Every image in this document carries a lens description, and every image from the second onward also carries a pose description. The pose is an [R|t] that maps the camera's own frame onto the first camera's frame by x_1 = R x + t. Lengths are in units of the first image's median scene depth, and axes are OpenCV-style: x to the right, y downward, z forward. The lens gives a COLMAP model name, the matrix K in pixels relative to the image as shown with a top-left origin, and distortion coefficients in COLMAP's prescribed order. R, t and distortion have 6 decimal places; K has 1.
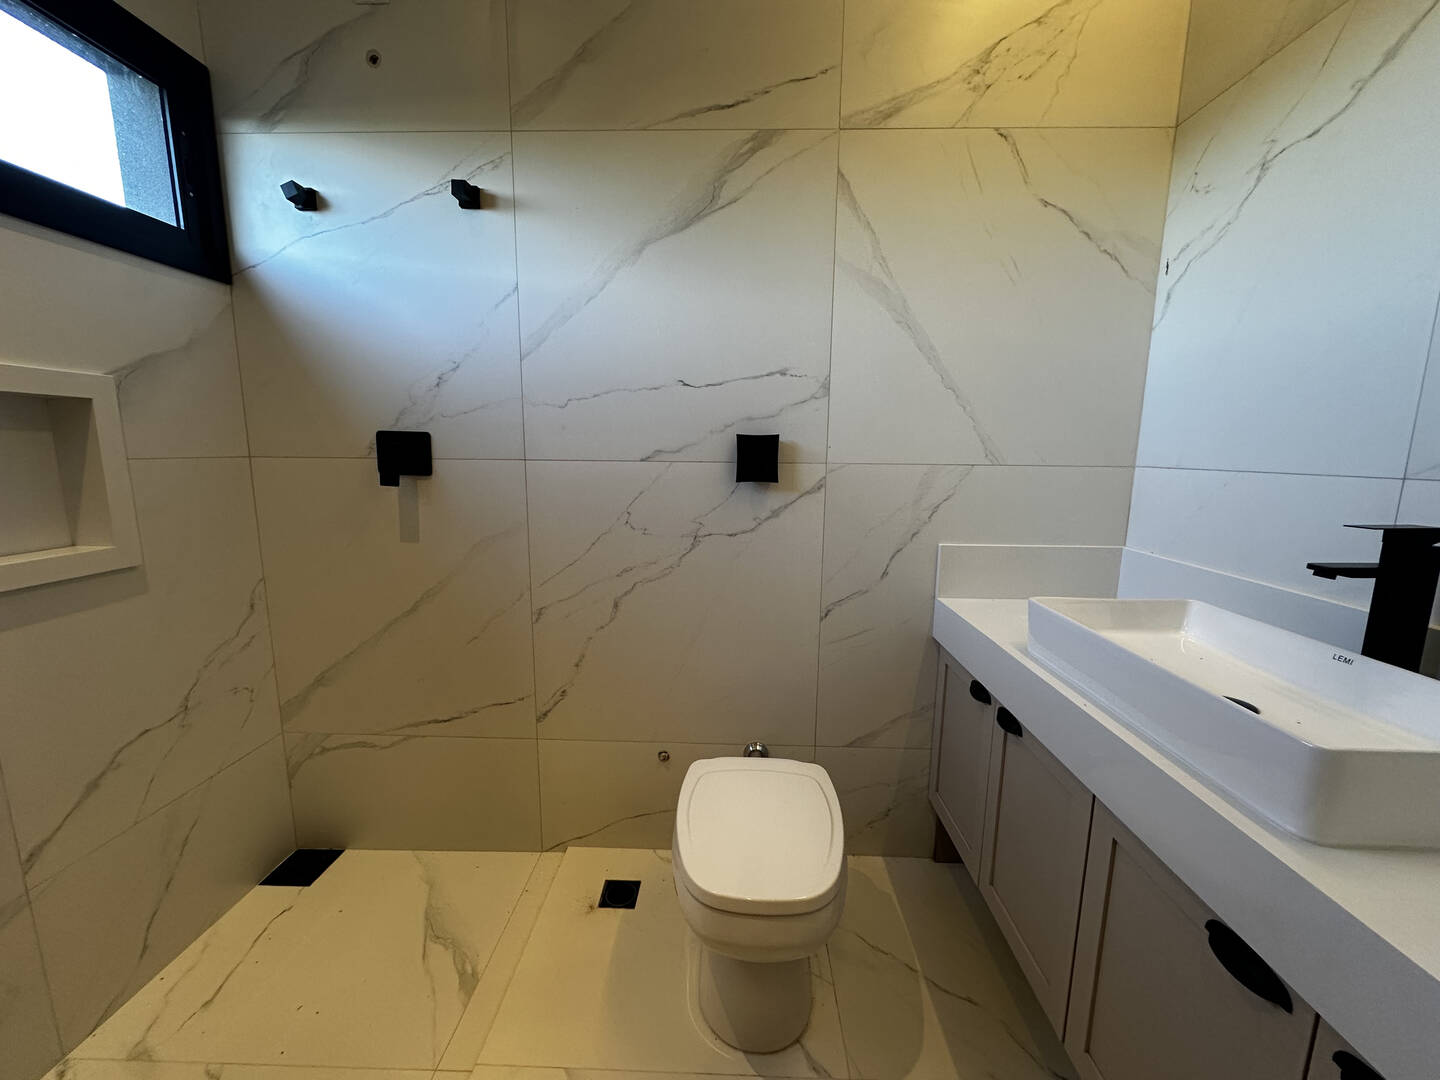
lens RADIAL K [[571.9, 0, 722.4], [0, 571.9, 539.2], [0, 0, 1]] dist [-0.001561, -0.000361]
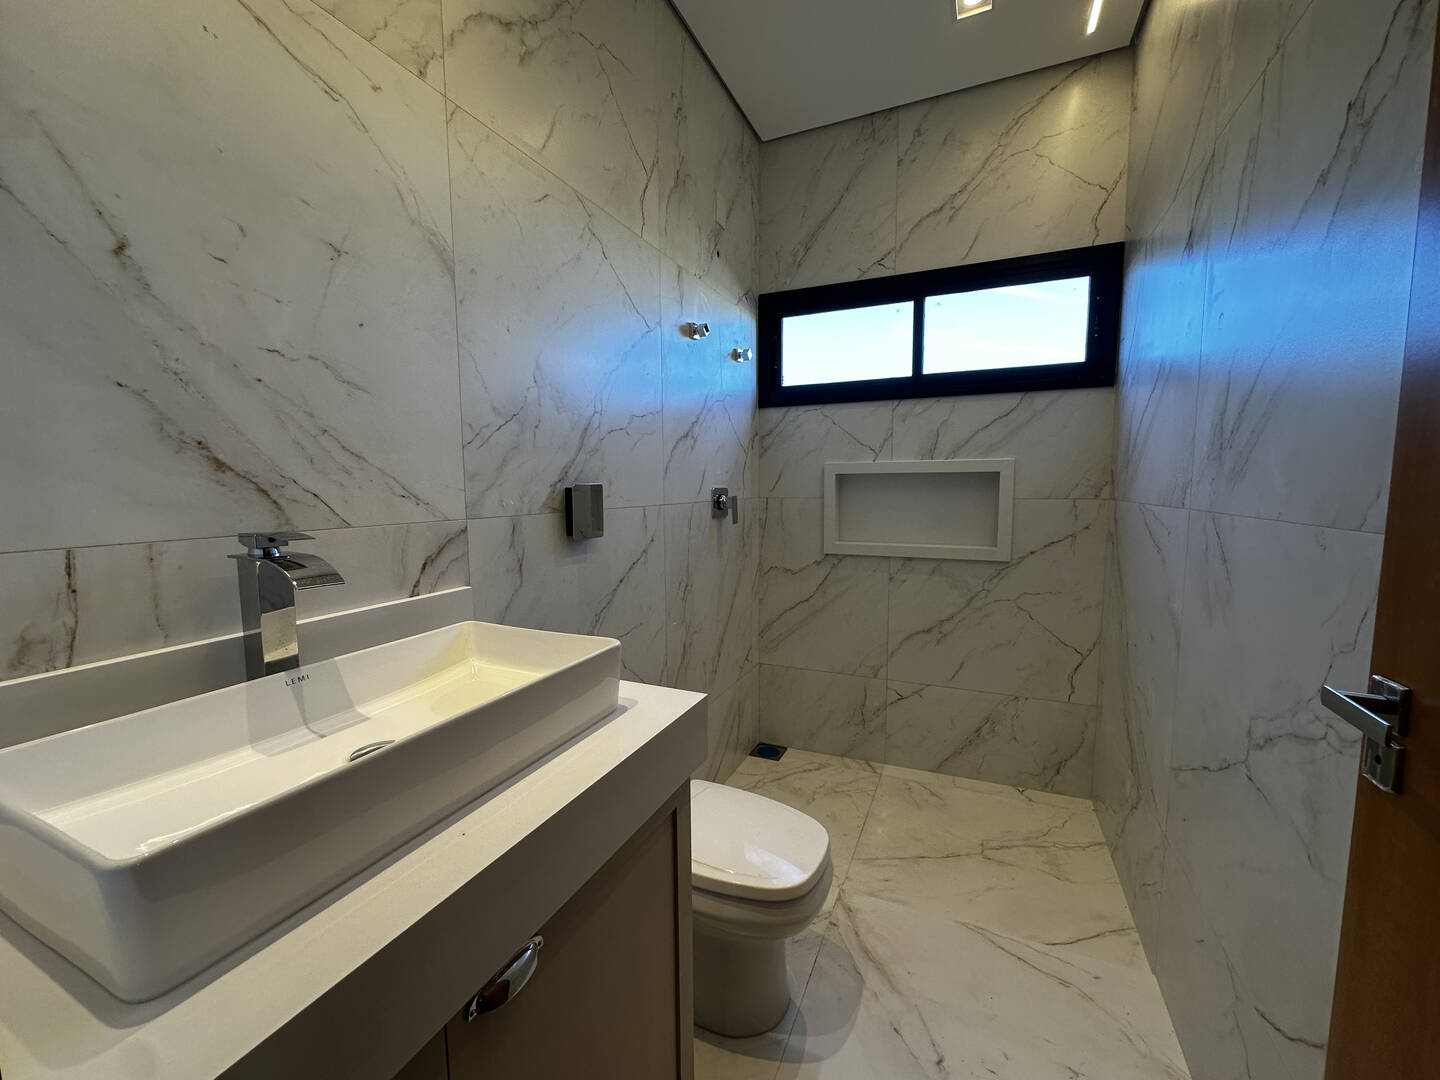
lens RADIAL K [[571.9, 0, 722.4], [0, 571.9, 539.2], [0, 0, 1]] dist [-0.001561, -0.000361]
pose [[-0.377899, 0.077268, -0.922617, 0.984249], [-0.145988, 0.979072, 0.141792, -0.138432], [0.914265, 0.188274, -0.358710, 0.765597]]
